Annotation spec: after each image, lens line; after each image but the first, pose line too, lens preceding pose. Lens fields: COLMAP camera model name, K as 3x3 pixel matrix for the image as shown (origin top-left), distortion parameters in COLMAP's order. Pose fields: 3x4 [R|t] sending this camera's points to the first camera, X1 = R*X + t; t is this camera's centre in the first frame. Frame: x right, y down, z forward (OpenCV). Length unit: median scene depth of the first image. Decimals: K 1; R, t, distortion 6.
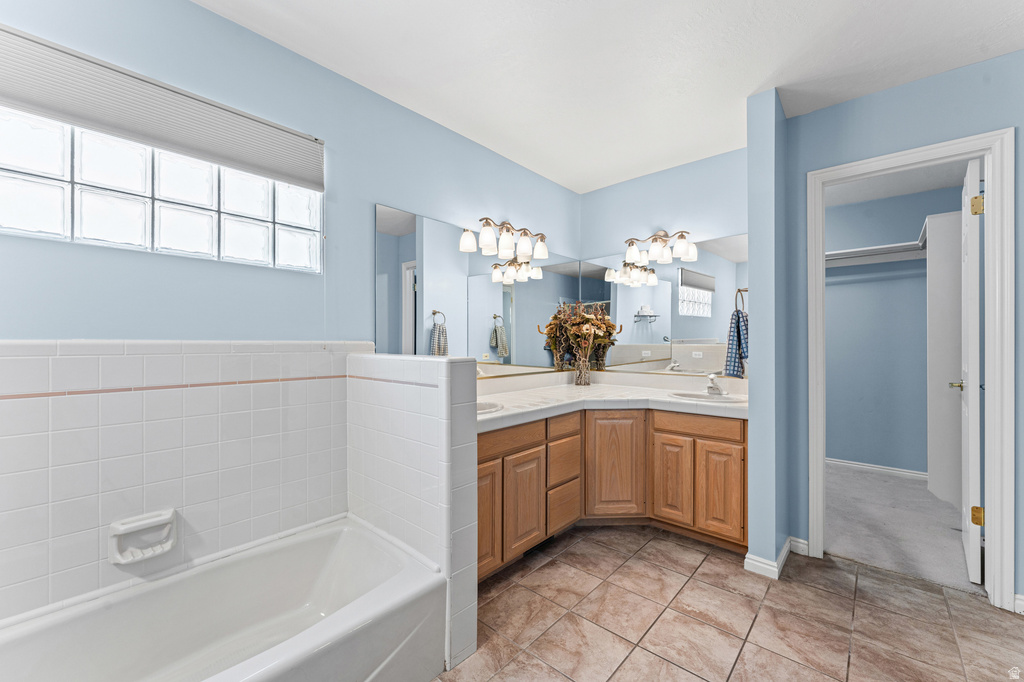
lens RADIAL K [[411.4, 0, 508.8], [0, 411.4, 342.0], [0, 0, 1]] dist [-0.000969, -0.000041]
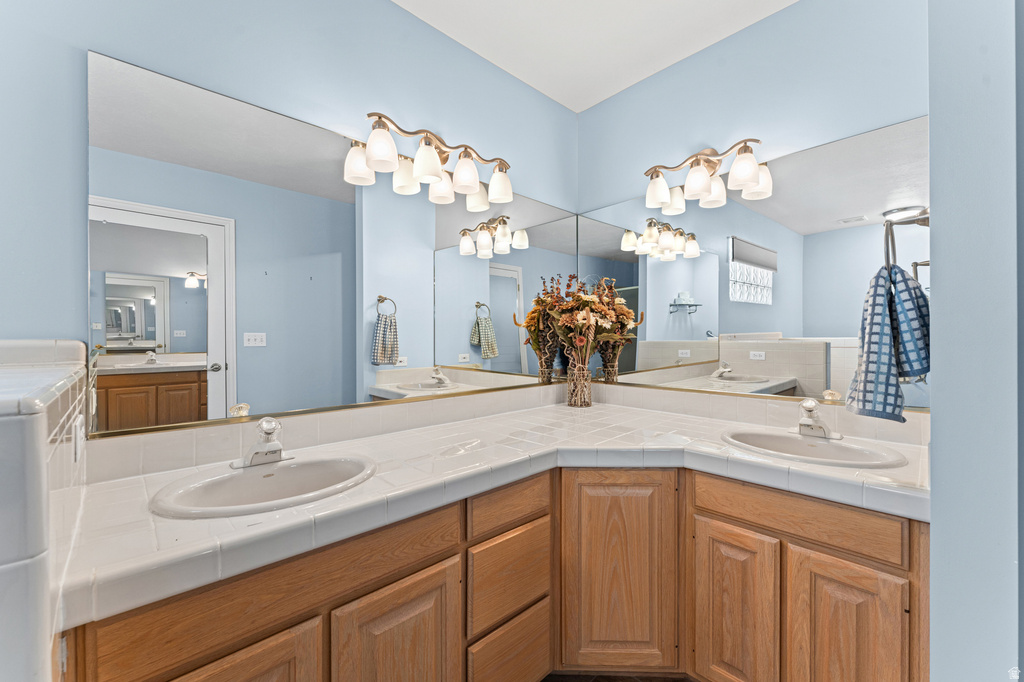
lens RADIAL K [[411.4, 0, 508.8], [0, 411.4, 342.0], [0, 0, 1]] dist [-0.000969, -0.000041]
pose [[0.996406, -0.004797, -0.084567, 0.129424], [0.005656, 0.999935, 0.009923, -0.001768], [0.084514, -0.010366, 0.996368, 0.367143]]
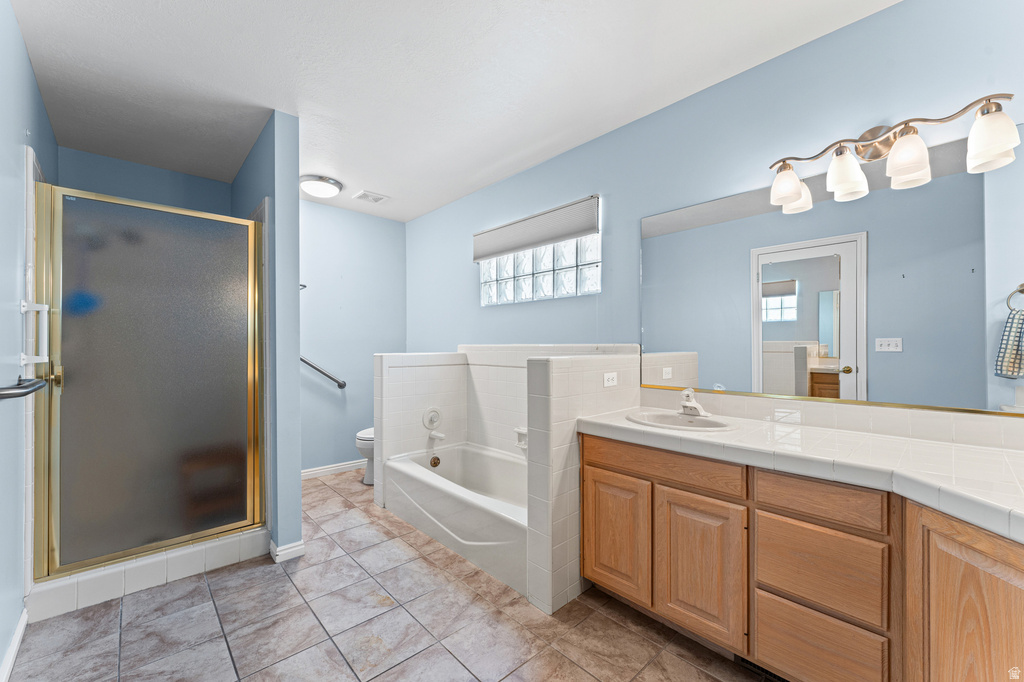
lens RADIAL K [[409.7, 0, 509.0], [0, 409.7, 346.4], [0, 0, 1]] dist [-0.000763, -0.000131]
pose [[-0.094729, -0.001080, -0.995503, 0.518815], [0.000028, 0.999999, -0.001087, 0.003783], [0.995503, -0.000131, -0.094729, 0.487250]]
